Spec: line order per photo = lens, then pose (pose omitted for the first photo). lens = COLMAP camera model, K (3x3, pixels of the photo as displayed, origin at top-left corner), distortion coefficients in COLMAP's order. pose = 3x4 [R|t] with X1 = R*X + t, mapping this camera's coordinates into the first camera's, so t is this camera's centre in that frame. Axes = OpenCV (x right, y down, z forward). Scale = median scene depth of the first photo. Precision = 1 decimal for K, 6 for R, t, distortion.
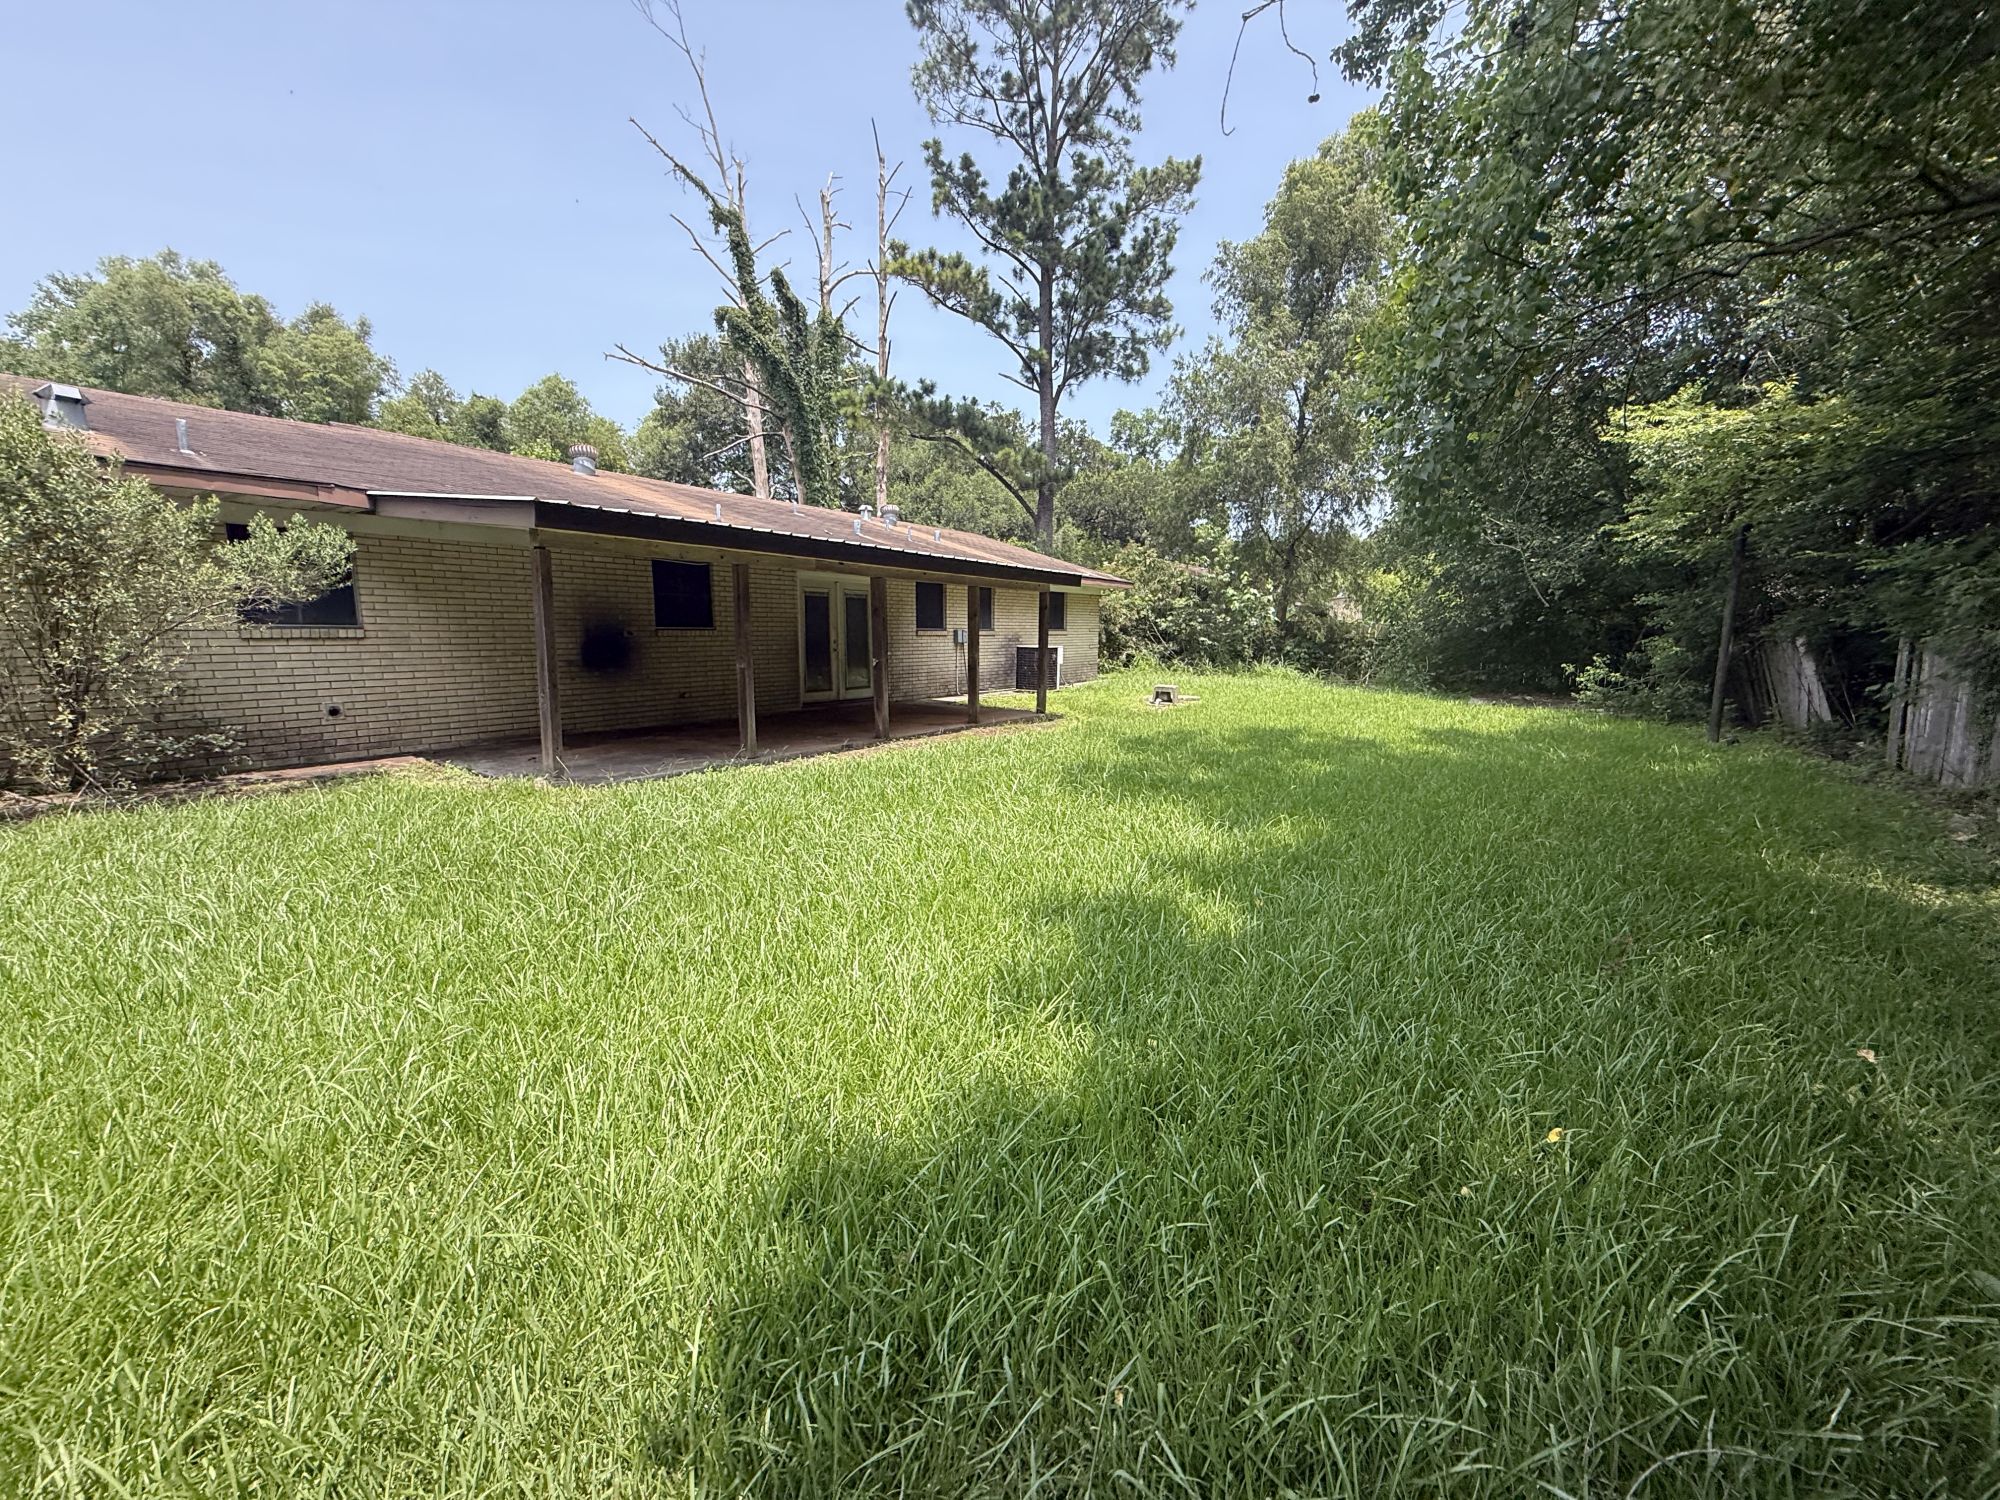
lens RADIAL K [[802.4, 0, 990.7], [0, 802.4, 749.0], [0, 0, 1]] dist [-0.000684, 0.000487]
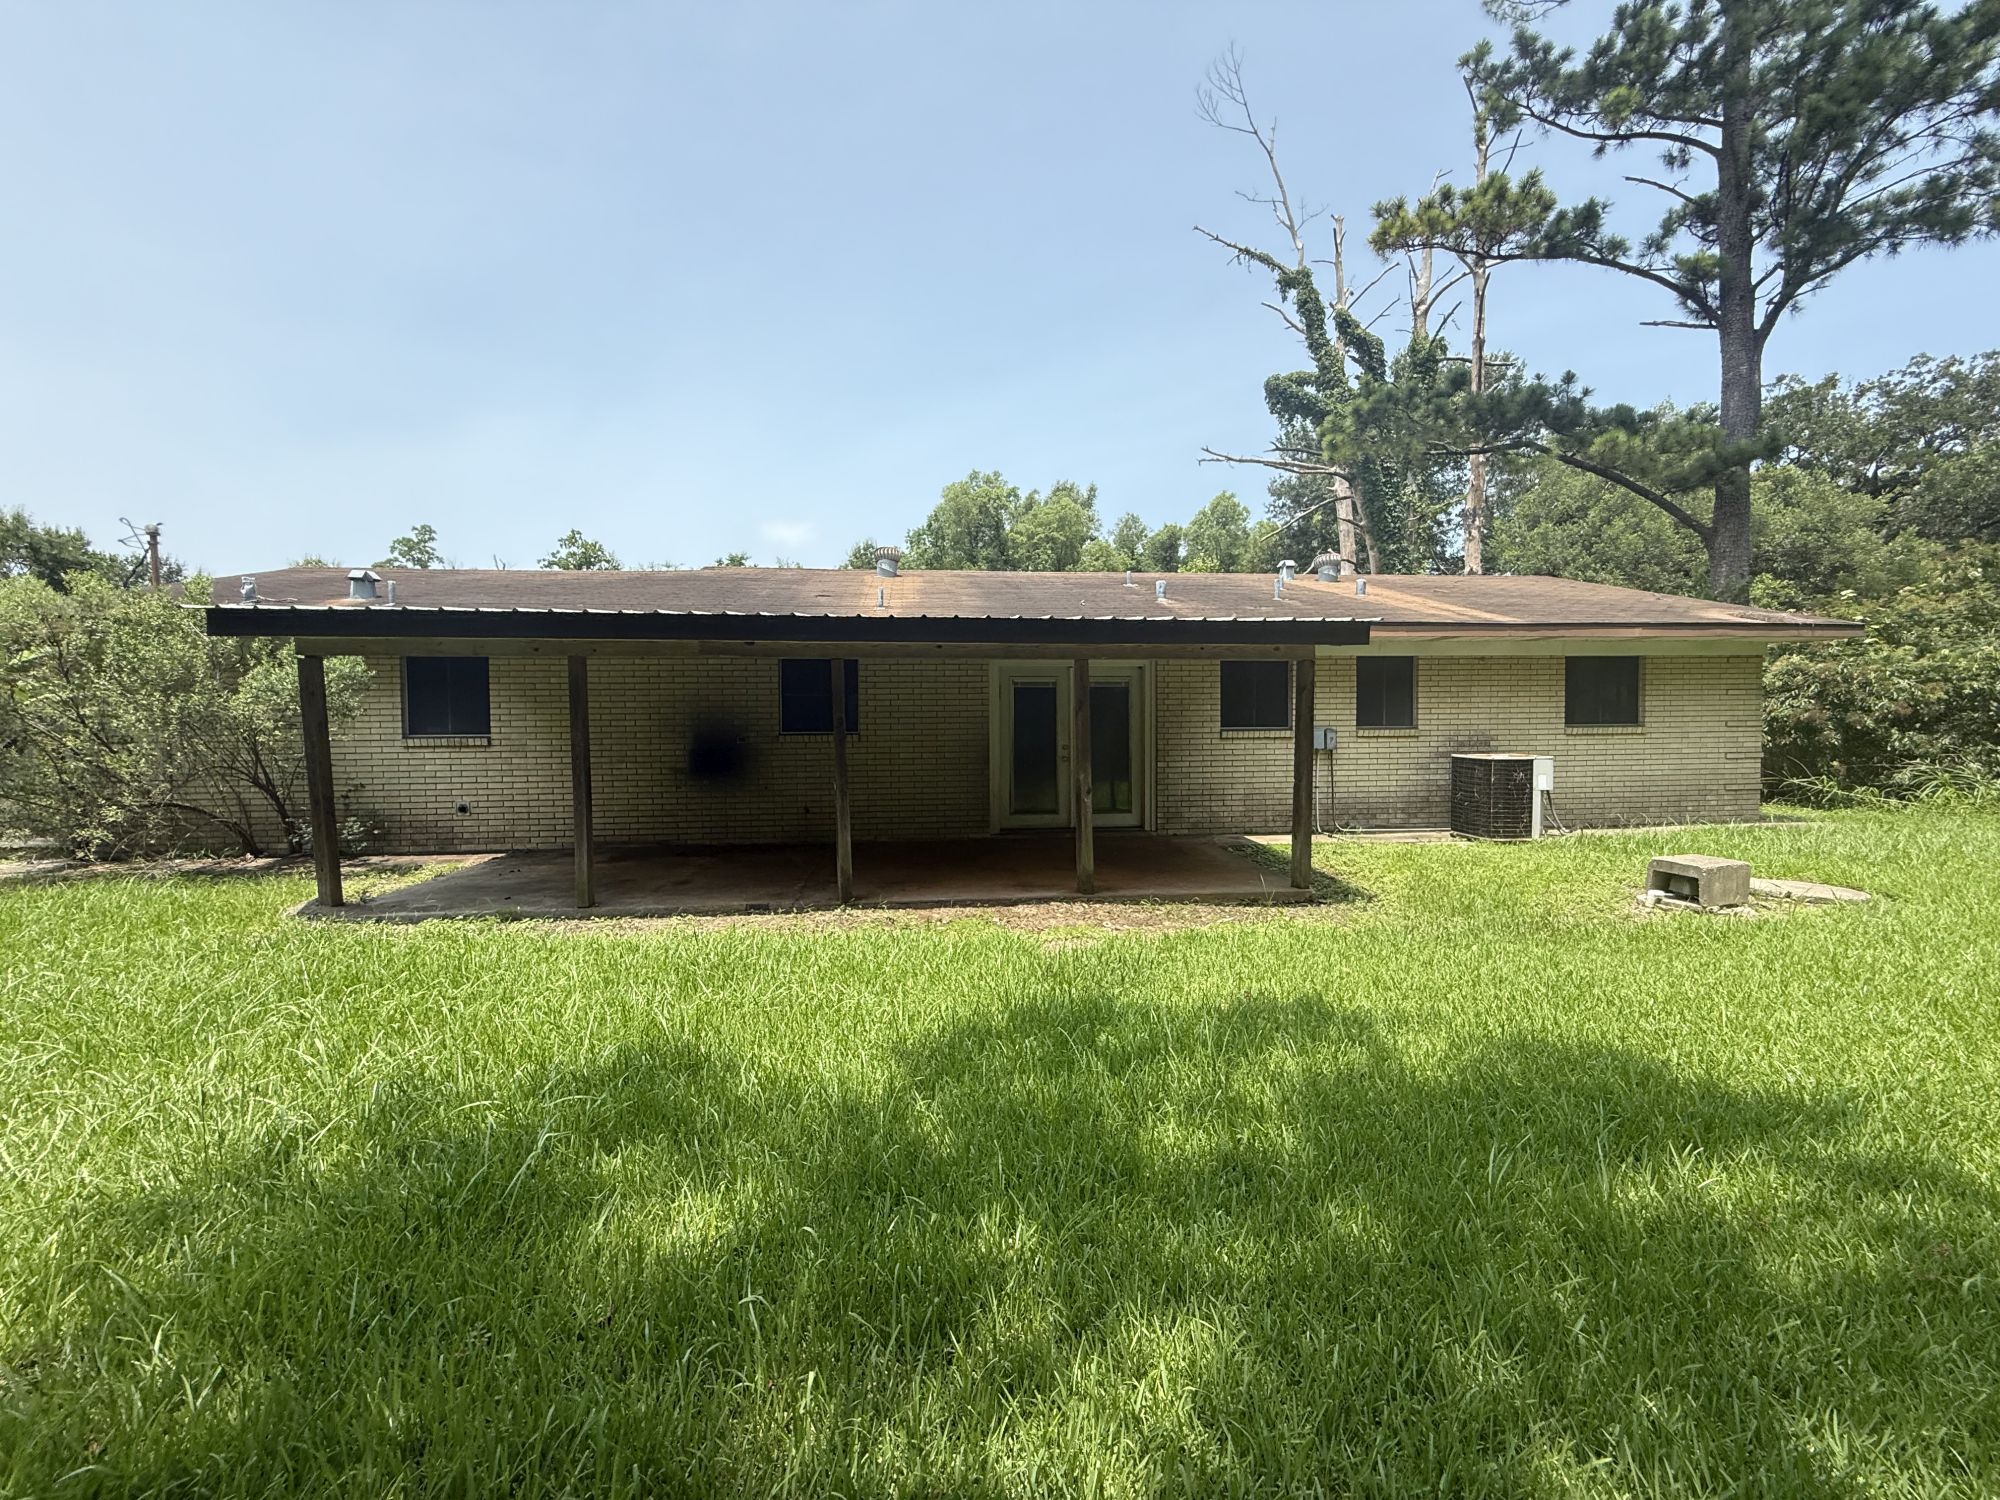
lens RADIAL K [[802.4, 0, 990.7], [0, 802.4, 749.0], [0, 0, 1]] dist [-0.000684, 0.000487]
pose [[0.645174, 0.009934, -0.763971, 0.170156], [-0.099838, 0.992438, -0.071409, -0.038299], [0.757484, 0.122345, 0.641287, 0.249612]]
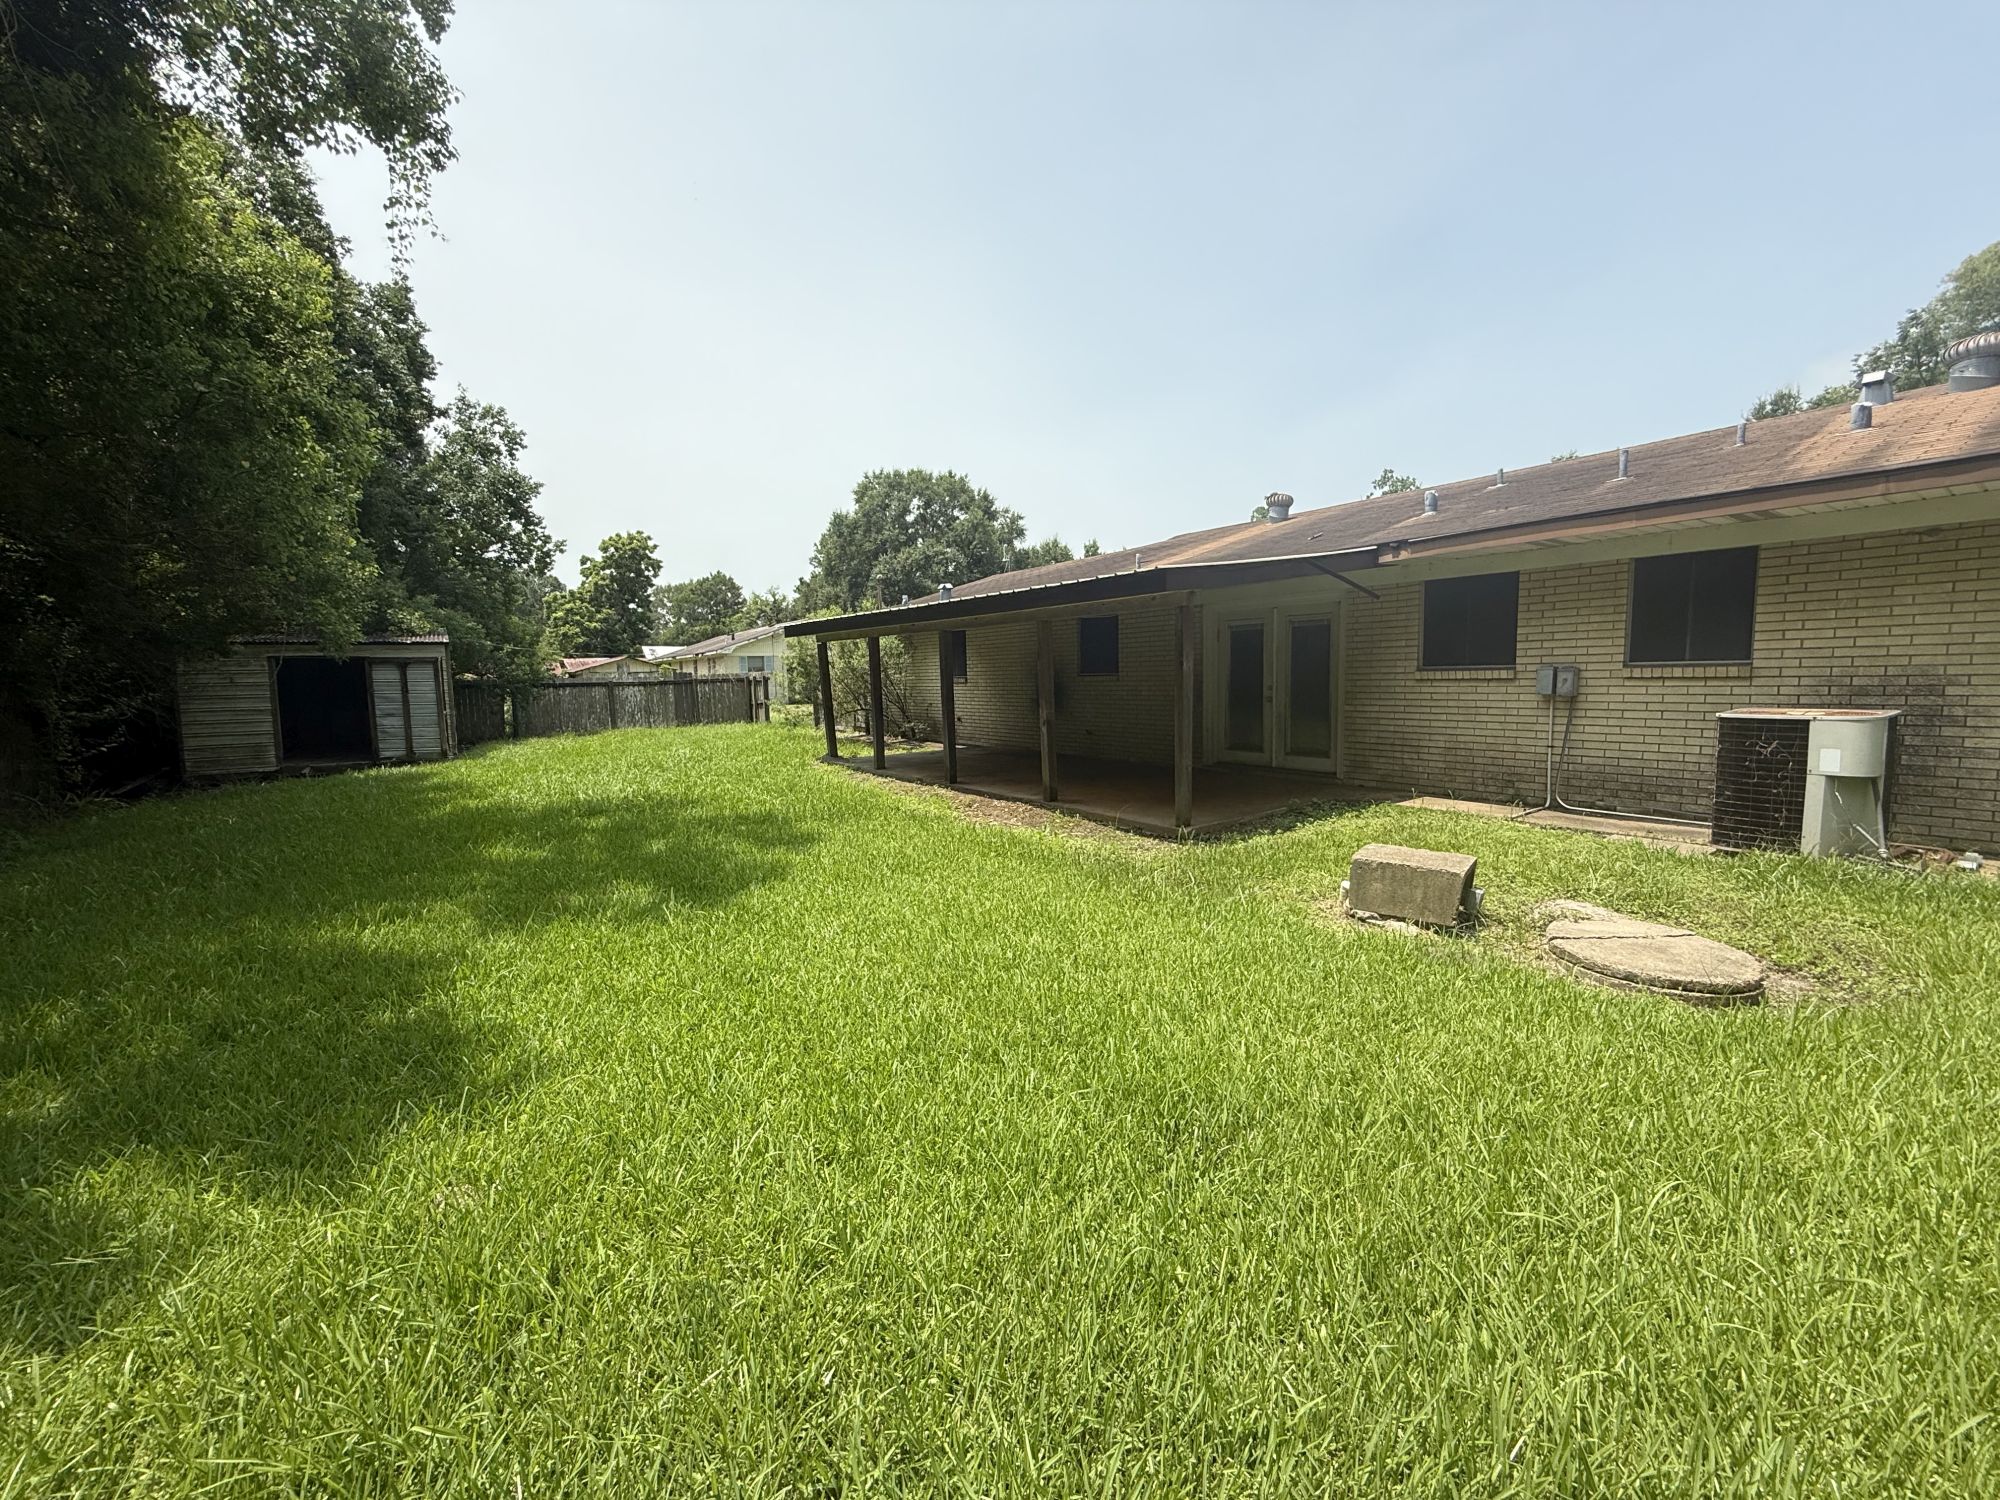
lens RADIAL K [[802.4, 0, 990.7], [0, 802.4, 749.0], [0, 0, 1]] dist [-0.000684, 0.000487]
pose [[-0.352519, 0.090446, -0.931424, 0.313004], [-0.116199, 0.983385, 0.139470, -0.079248], [0.928562, 0.157396, -0.336152, 0.530912]]
